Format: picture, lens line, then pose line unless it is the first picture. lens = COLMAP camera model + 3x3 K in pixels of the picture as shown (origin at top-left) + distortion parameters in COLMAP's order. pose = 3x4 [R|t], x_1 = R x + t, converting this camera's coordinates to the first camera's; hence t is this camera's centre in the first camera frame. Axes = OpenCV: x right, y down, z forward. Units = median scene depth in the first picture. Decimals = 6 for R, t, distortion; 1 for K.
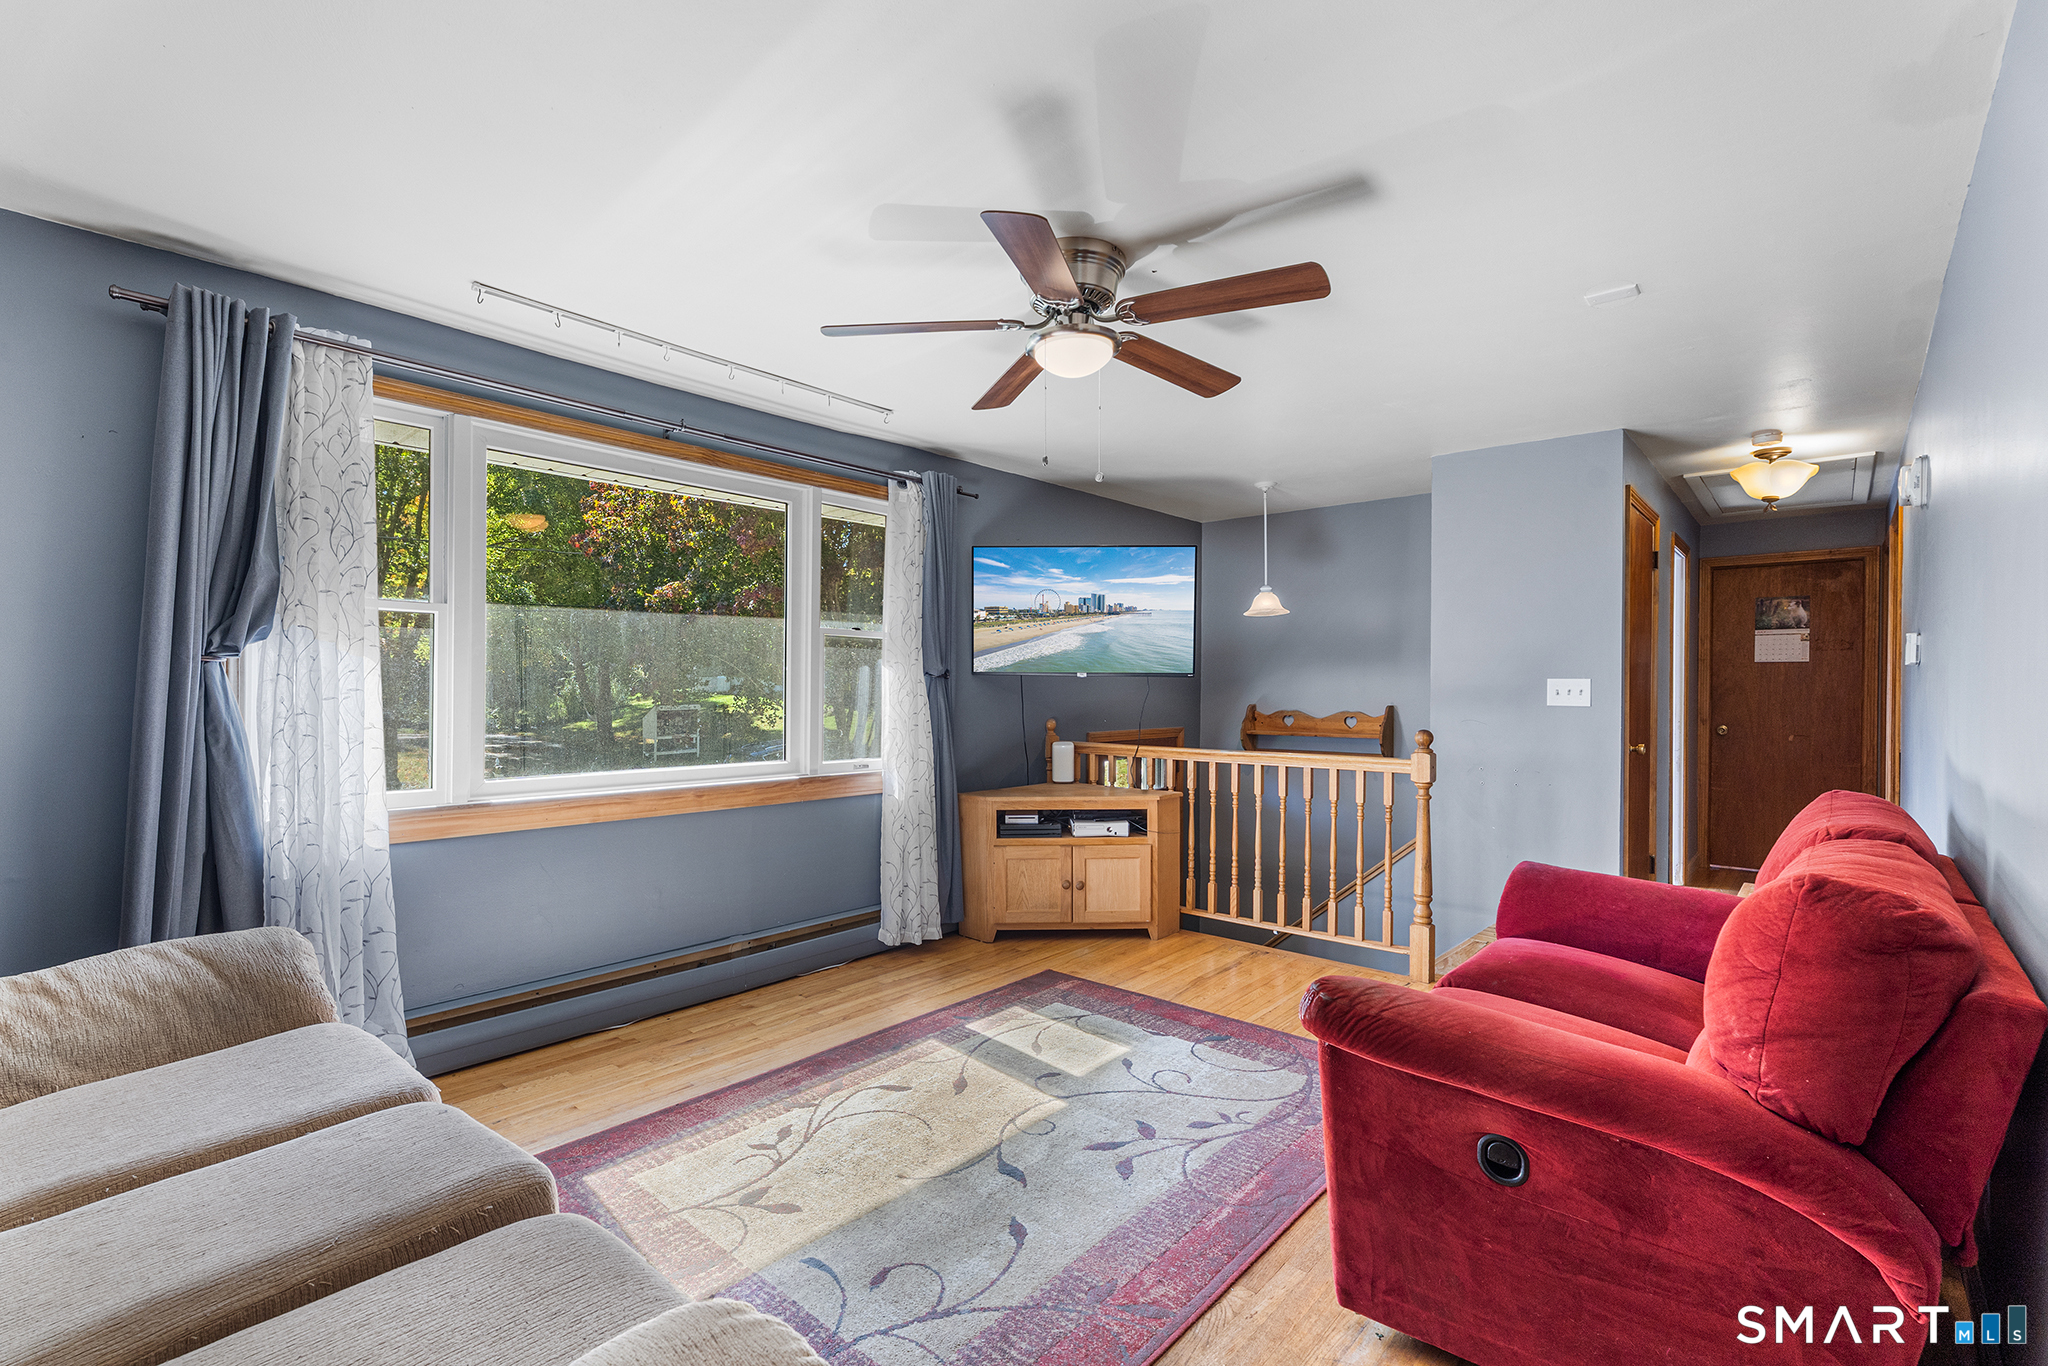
lens RADIAL K [[940.4, 0, 1027.4], [0, 940.4, 680.0], [0, 0, 1]] dist [-0.006319, 0.000073]
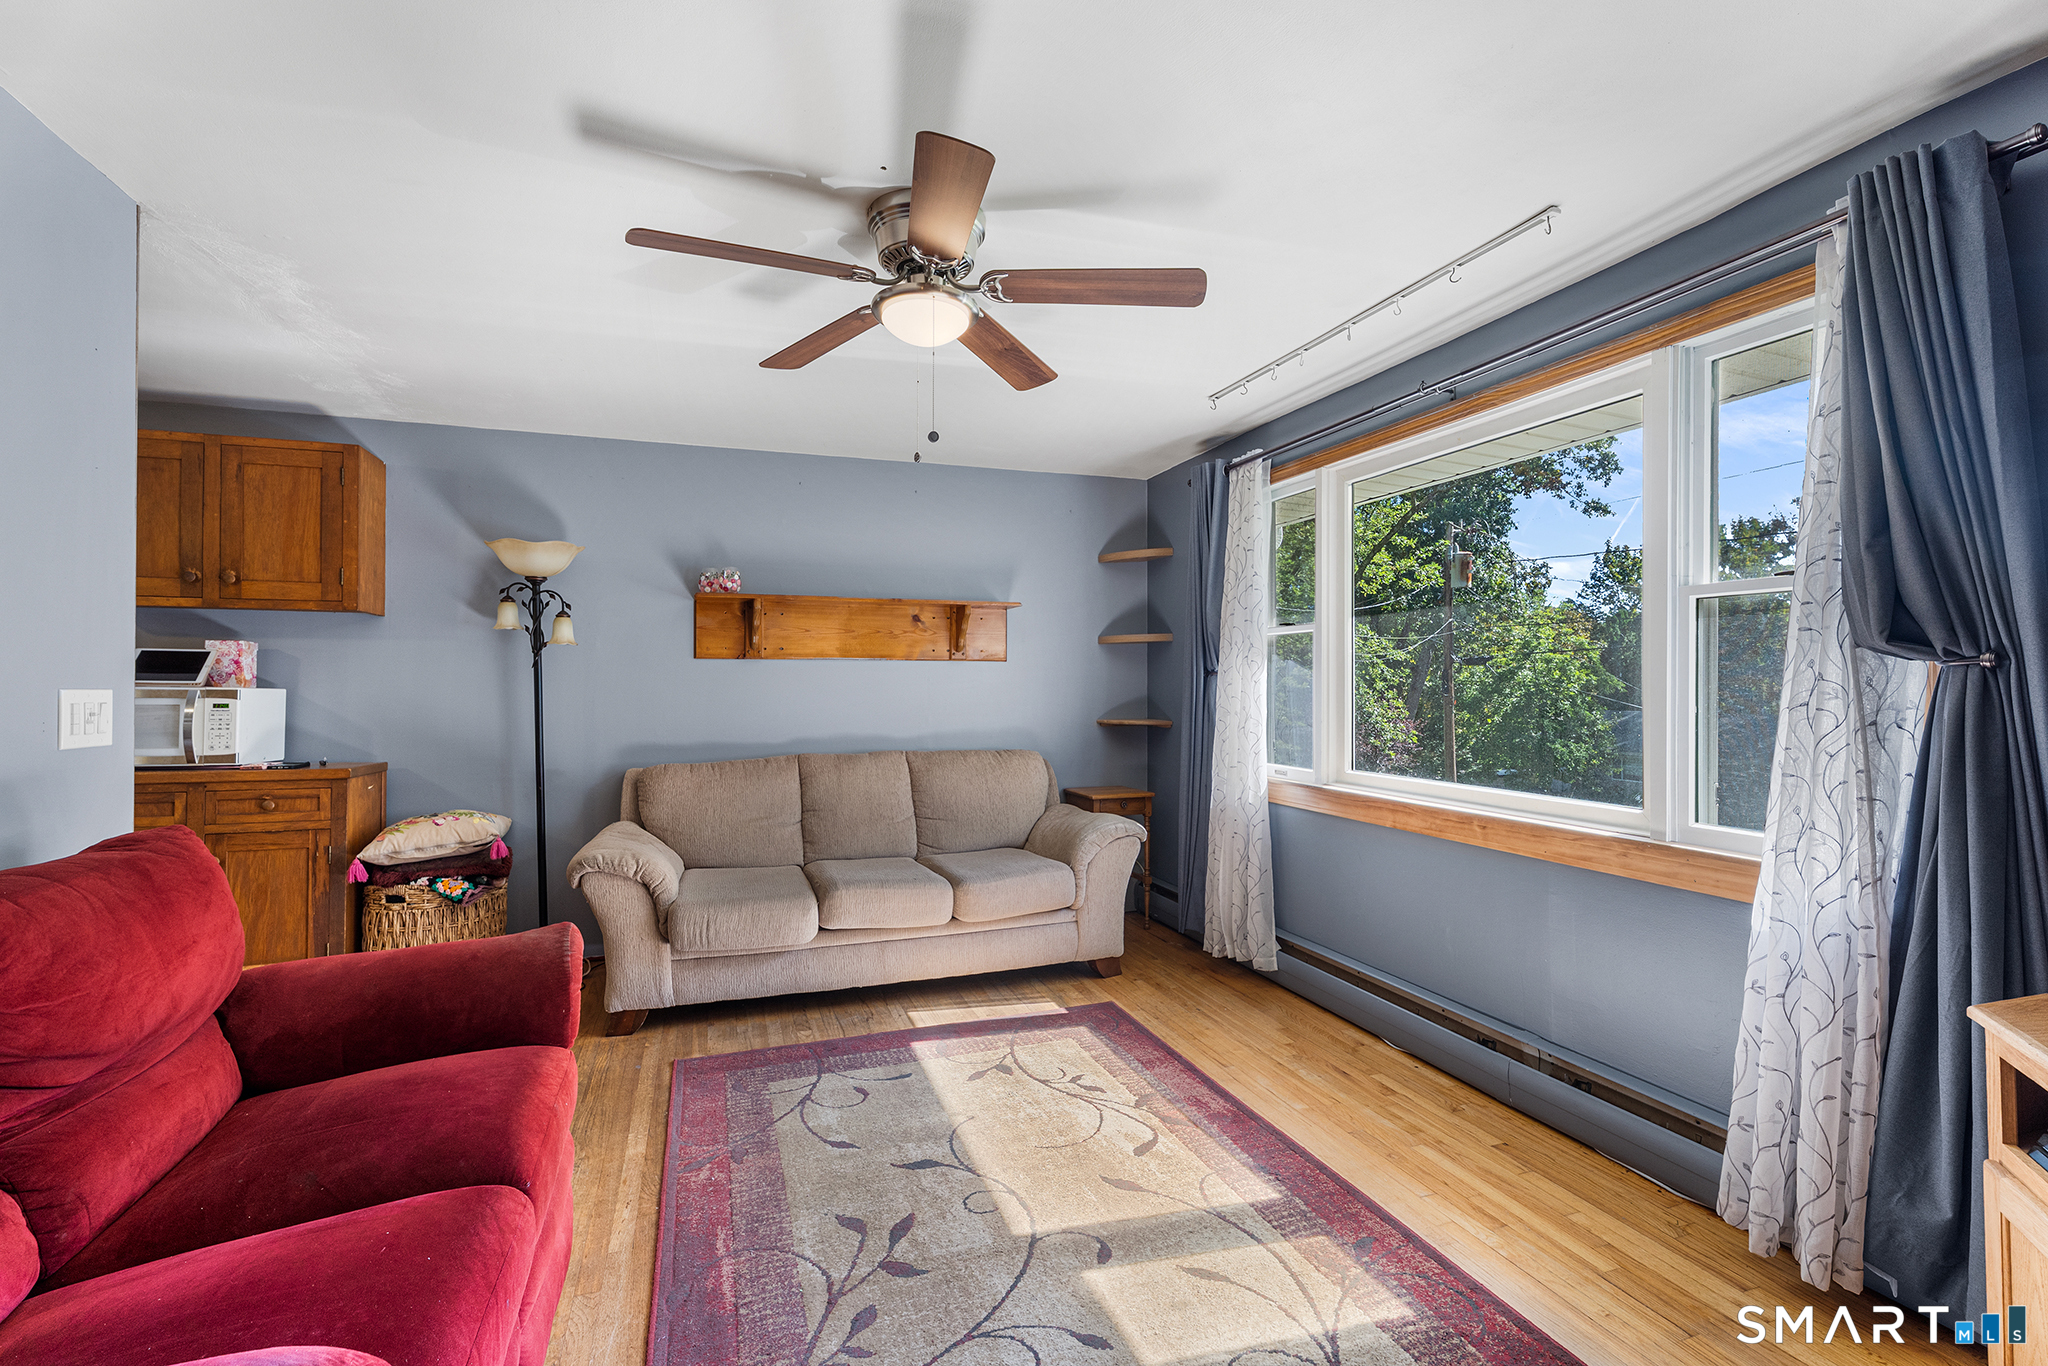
lens RADIAL K [[940.4, 0, 1030.3], [0, 940.4, 685.8], [0, 0, 1]] dist [-0.006319, 0.000073]
pose [[-0.511966, -0.007626, -0.858972, 0.682042], [0.002636, 0.999942, -0.010449, 0.013112], [0.859002, -0.007613, -0.511916, 1.384877]]
